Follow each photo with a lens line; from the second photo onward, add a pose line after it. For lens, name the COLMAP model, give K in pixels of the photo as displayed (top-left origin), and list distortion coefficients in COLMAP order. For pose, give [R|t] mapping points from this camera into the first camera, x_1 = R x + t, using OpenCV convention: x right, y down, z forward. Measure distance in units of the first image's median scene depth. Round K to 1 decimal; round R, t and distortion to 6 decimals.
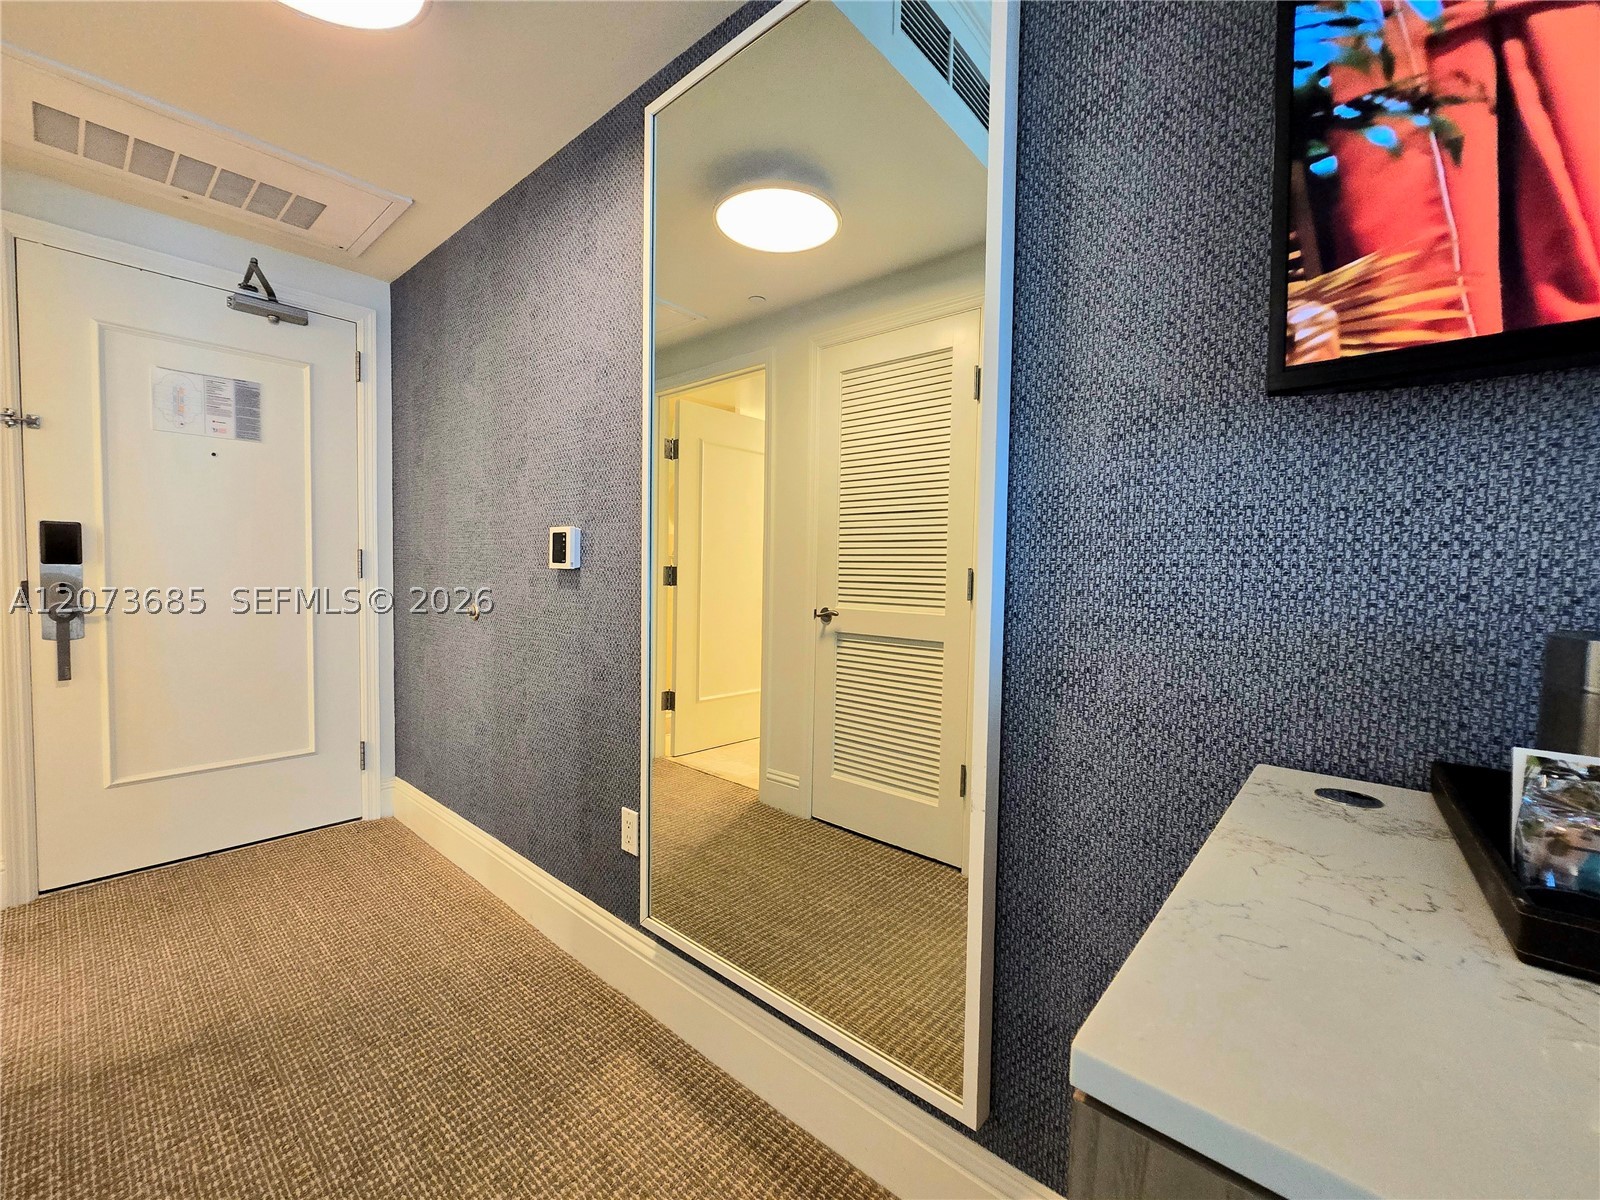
lens RADIAL K [[658.0, 0, 800.0], [0, 658.0, 600.0], [0, 0, 1]] dist [-0.001794, -0.000449]
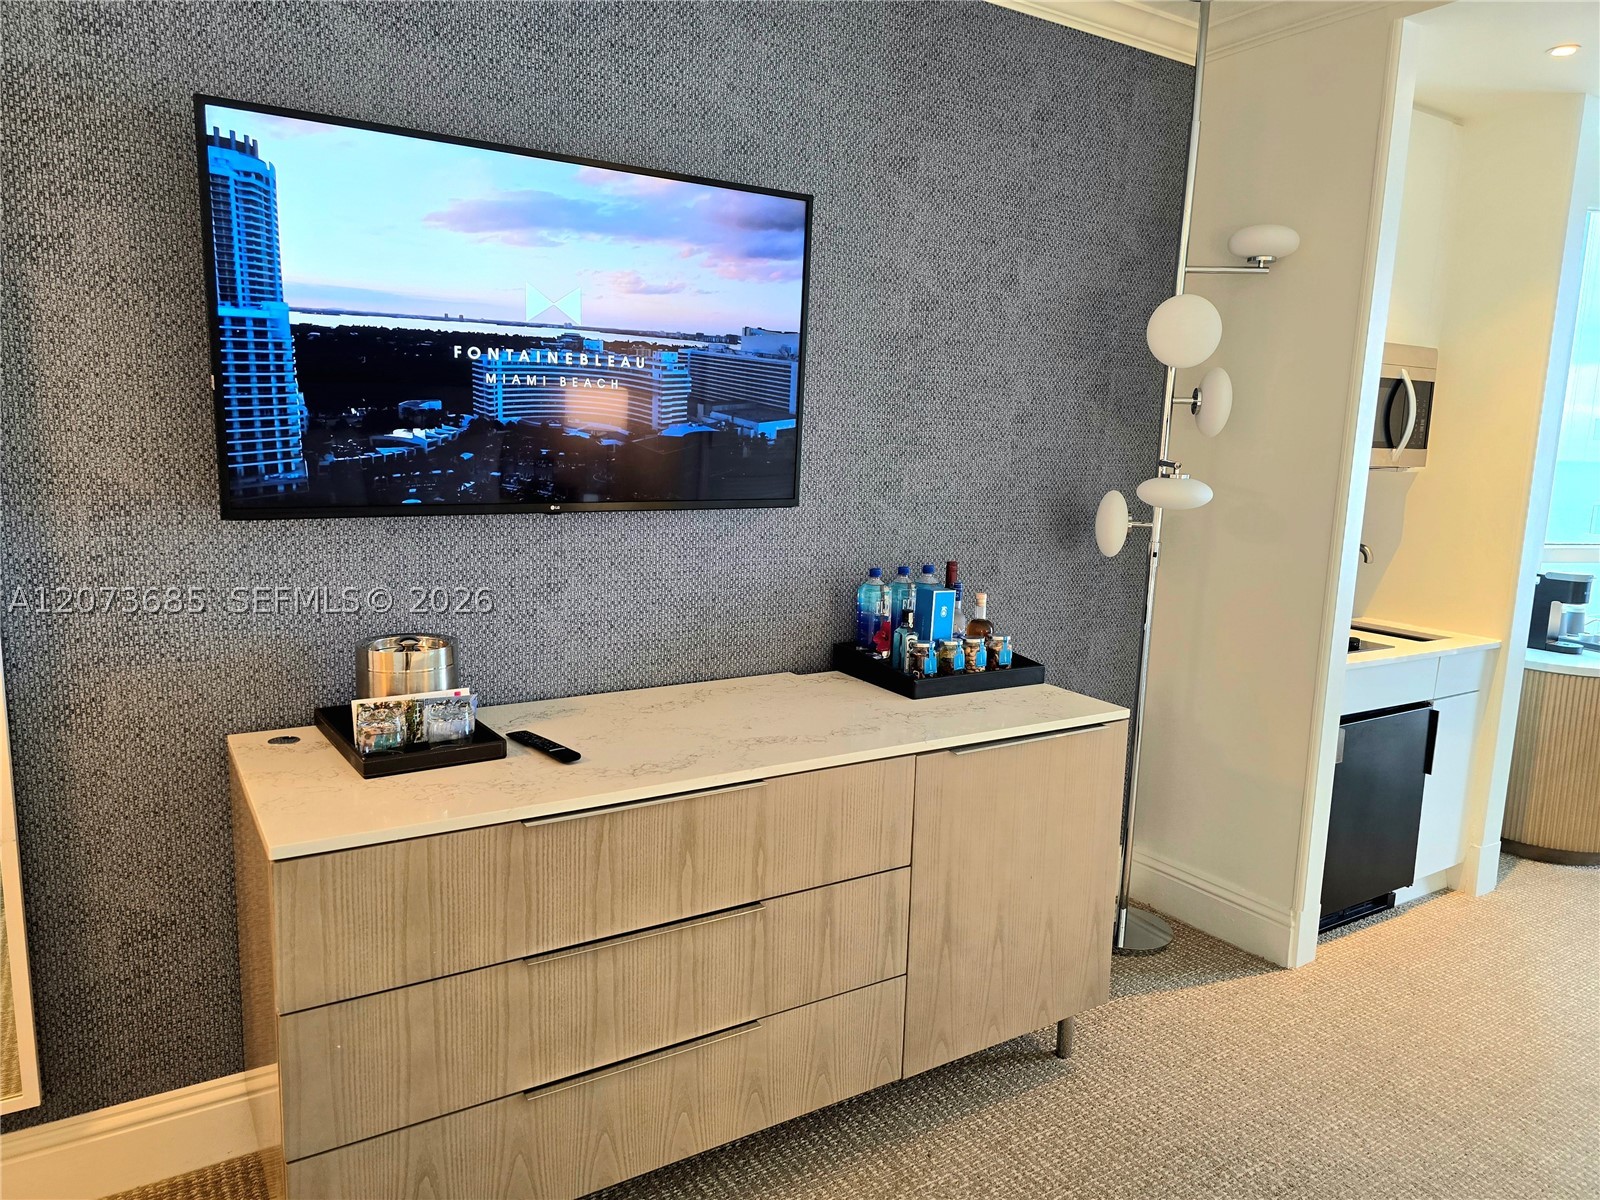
lens RADIAL K [[1067.4, 0, 800.0], [0, 1067.4, 600.0], [0, 0, 1]] dist [0.061353, -0.058015]
pose [[0.285016, -0.157294, 0.945529, -1.168142], [0.018911, 0.987174, 0.158522, -0.406259], [-0.958336, -0.027301, 0.284335, -0.929368]]
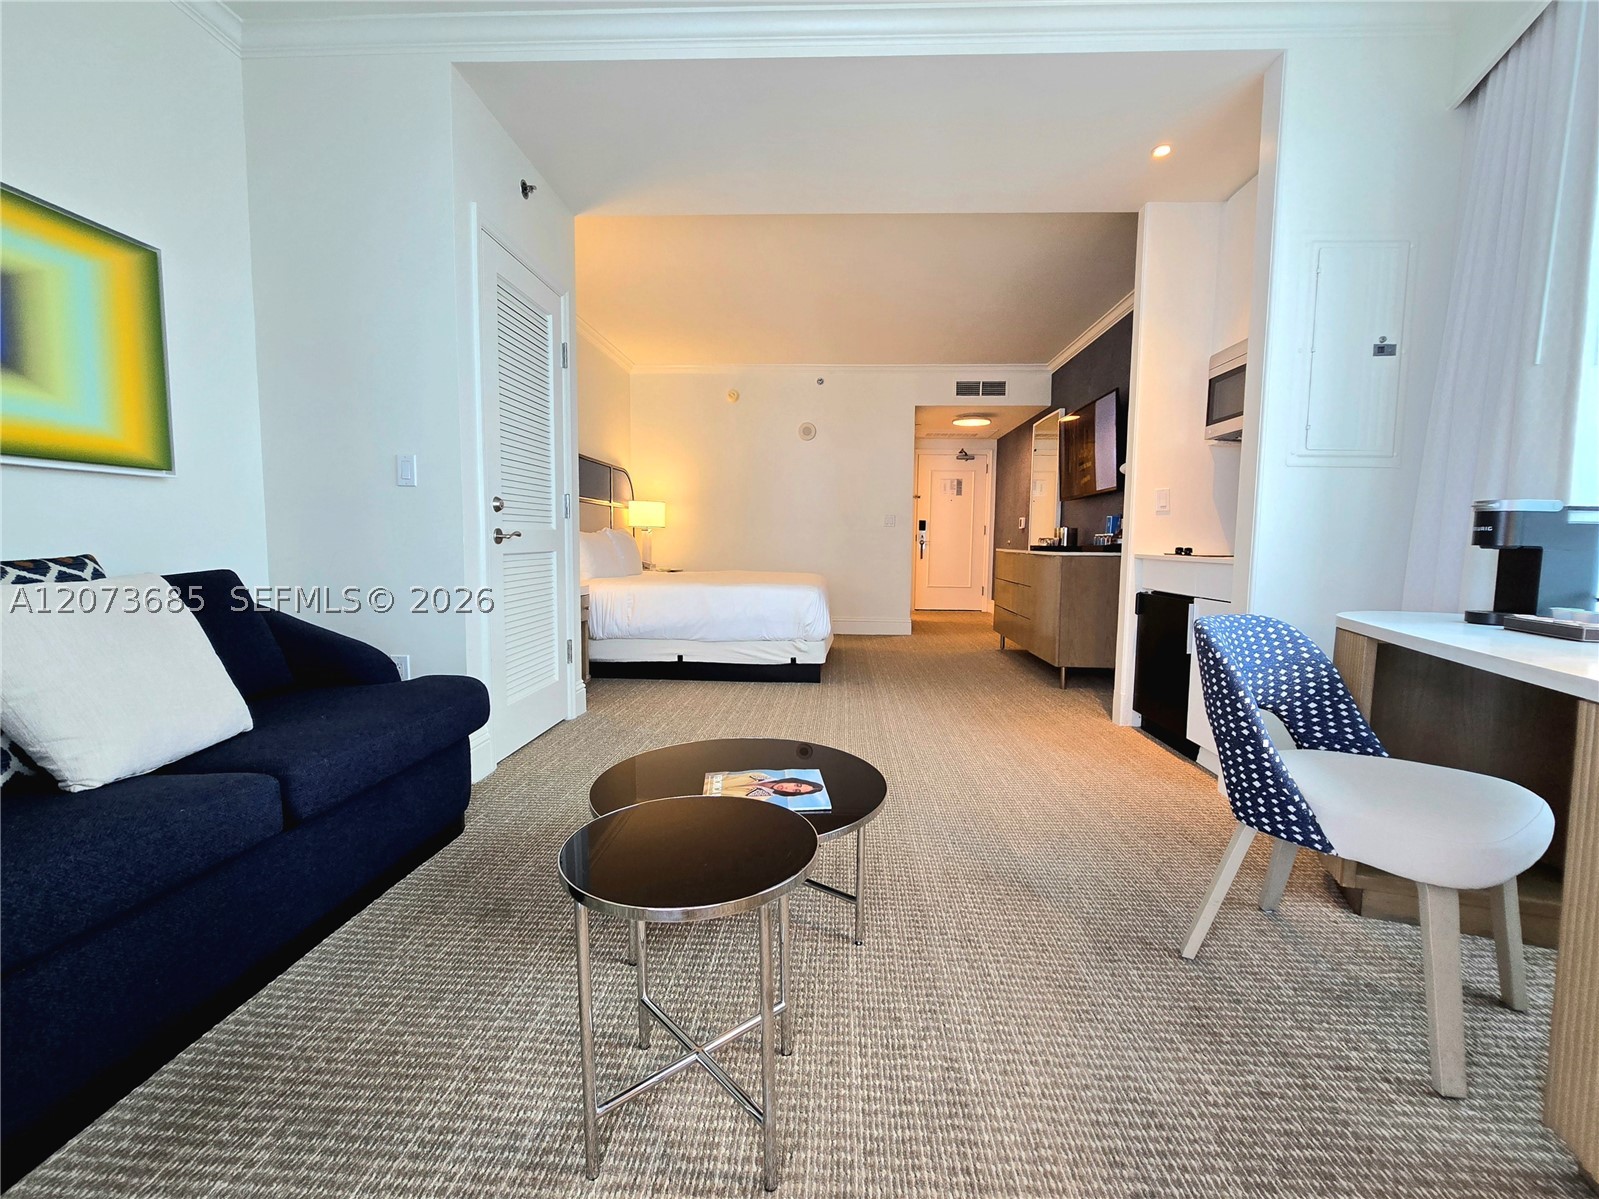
lens RADIAL K [[681.3, 0, 799.5], [0, 681.3, 599.5], [0, 0, 1]] dist [0.002946, -0.000280]
pose [[0.621915, 0.062268, -0.780605, 4.232678], [-0.036043, 0.998053, 0.050898, 0.452755], [0.782255, -0.003519, 0.622948, -5.436673]]
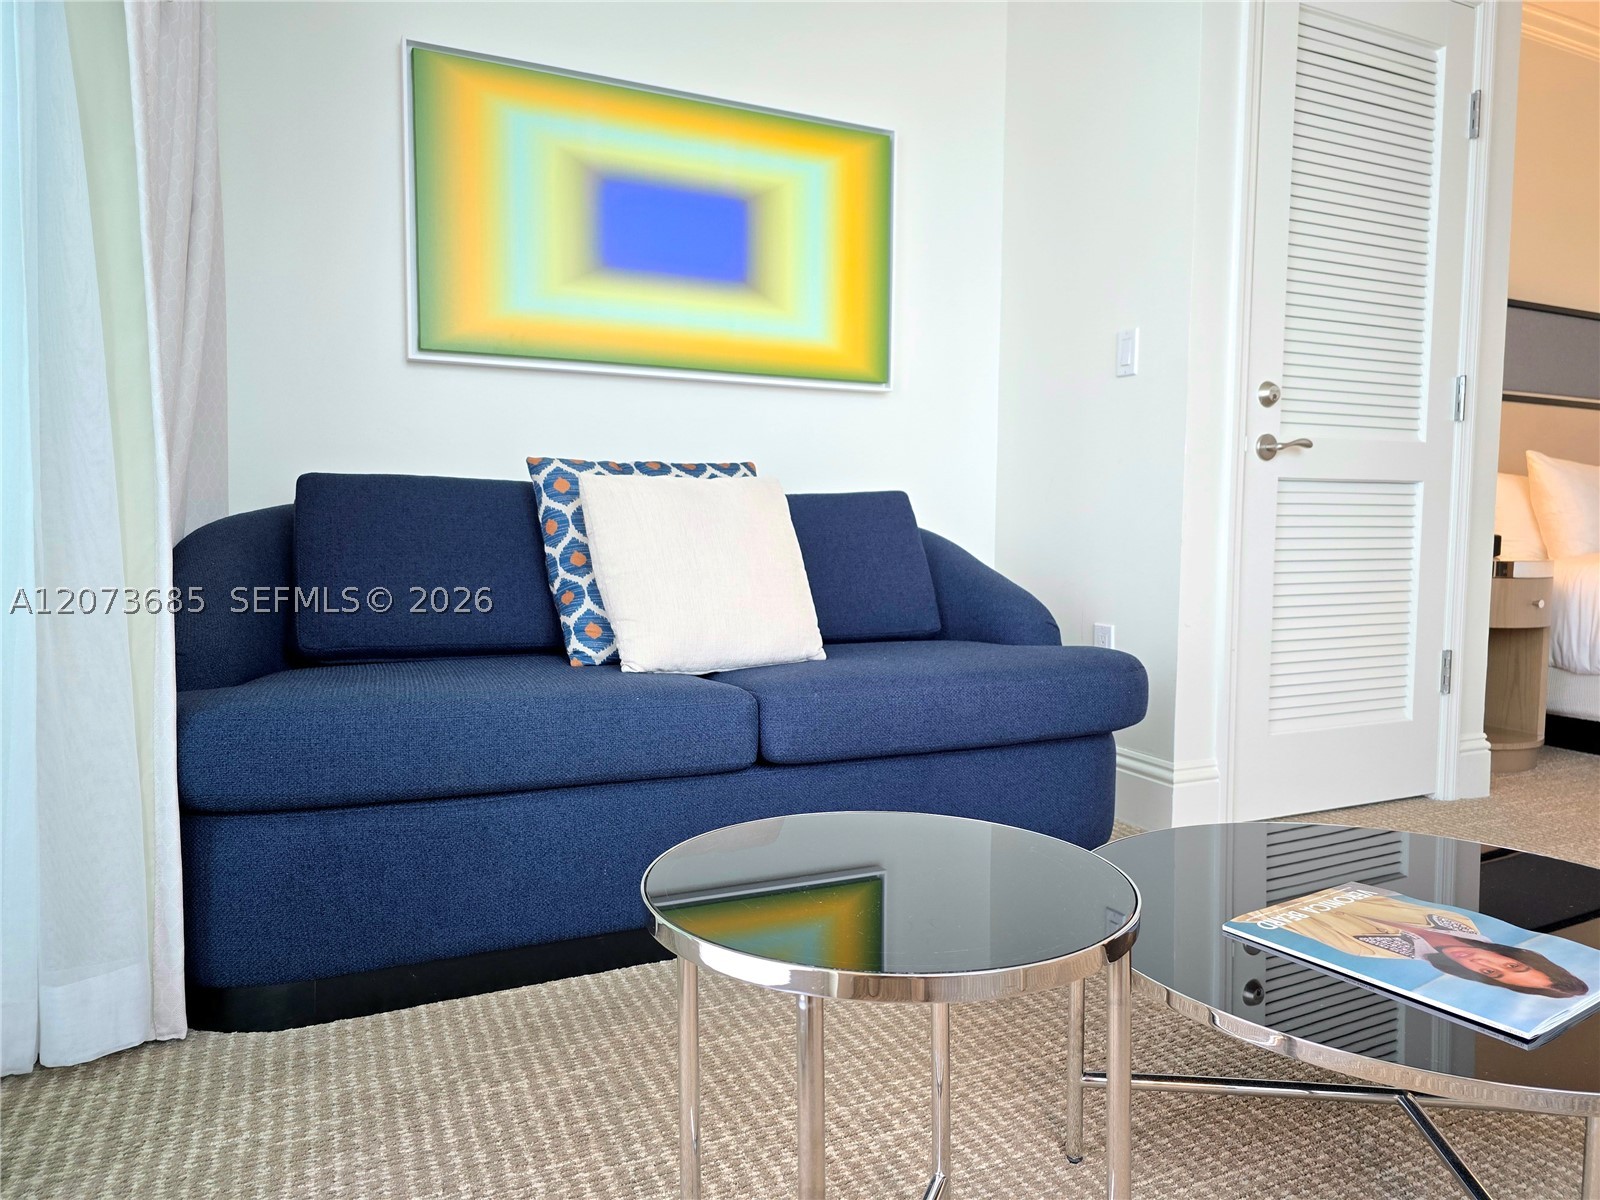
lens RADIAL K [[1067.8, 0, 815.7], [0, 1067.8, 581.2], [0, 0, 1]] dist [0.084632, -0.089657]
pose [[-0.372910, 0.043123, -0.926865, 4.159149], [-0.054855, 0.996148, 0.068416, 0.586357], [0.926244, 0.076356, -0.369108, -4.684510]]
